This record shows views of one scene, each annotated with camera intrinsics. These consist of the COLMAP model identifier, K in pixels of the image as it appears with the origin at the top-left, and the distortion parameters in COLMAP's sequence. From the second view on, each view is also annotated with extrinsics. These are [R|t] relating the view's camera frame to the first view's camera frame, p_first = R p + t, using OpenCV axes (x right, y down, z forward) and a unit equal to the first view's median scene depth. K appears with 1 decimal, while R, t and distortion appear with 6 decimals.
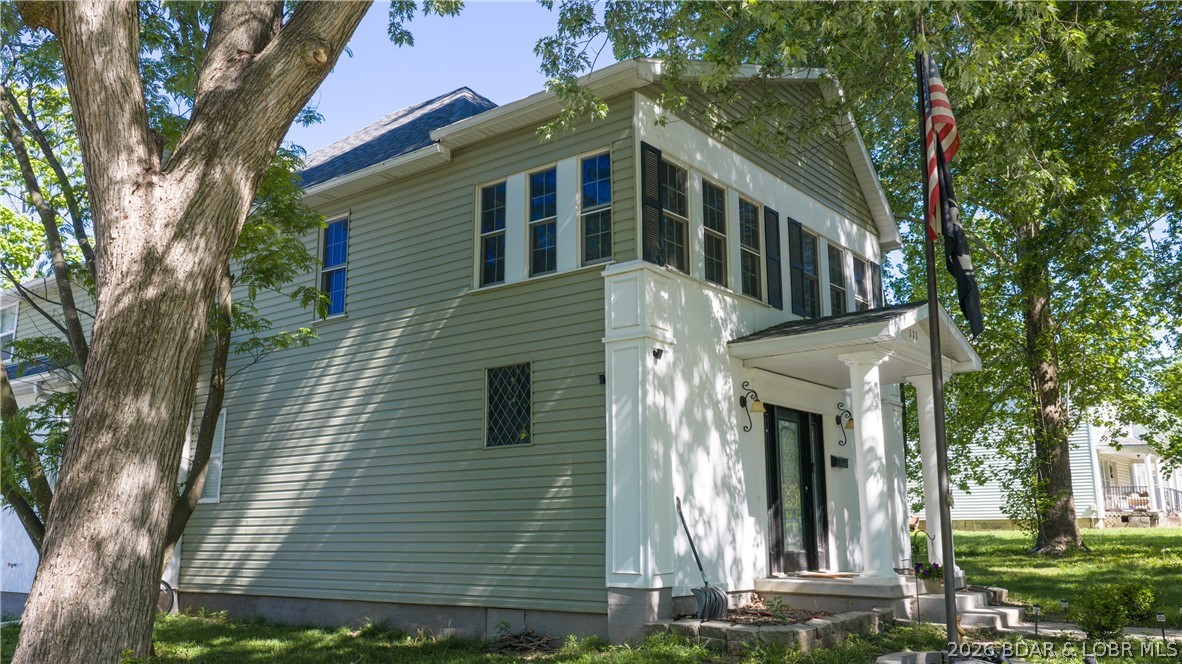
lens RADIAL K [[982.3, 0, 591.0], [0, 982.3, 332.0], [0, 0, 1]] dist [0.033526, -0.072975]
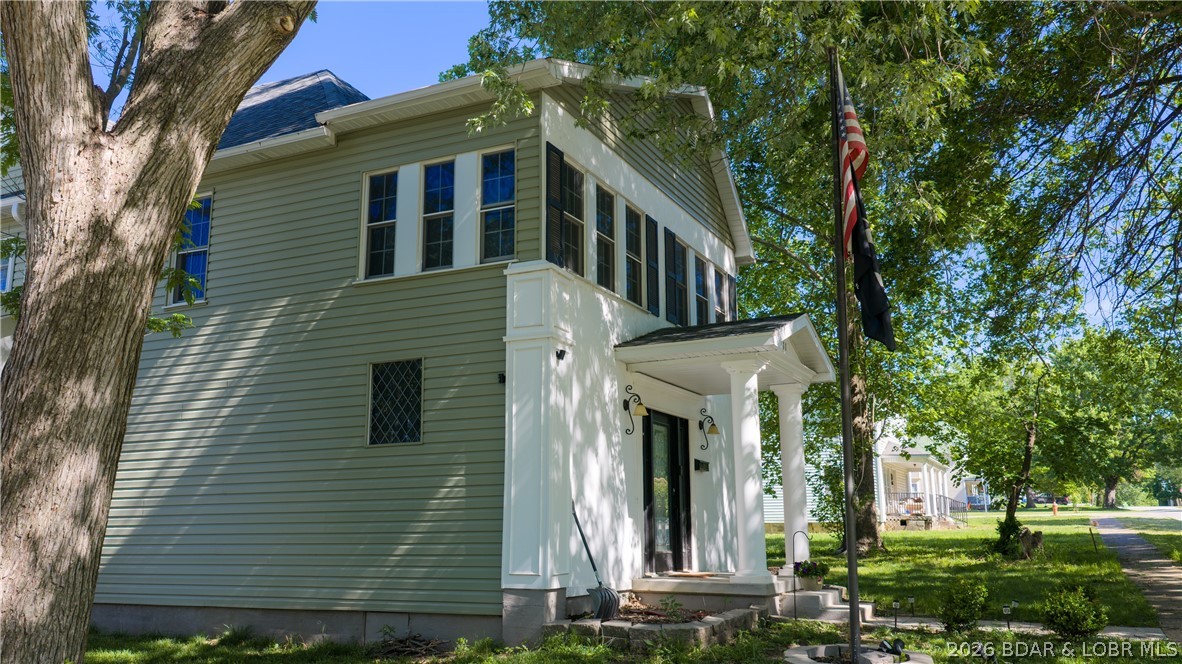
lens RADIAL K [[982.3, 0, 591.0], [0, 982.3, 332.0], [0, 0, 1]] dist [0.033526, -0.072975]
pose [[0.977623, 0.041794, 0.206170, -0.101998], [-0.041086, 0.999126, -0.007716, 0.005165], [-0.206312, -0.000927, 0.978486, 0.012636]]
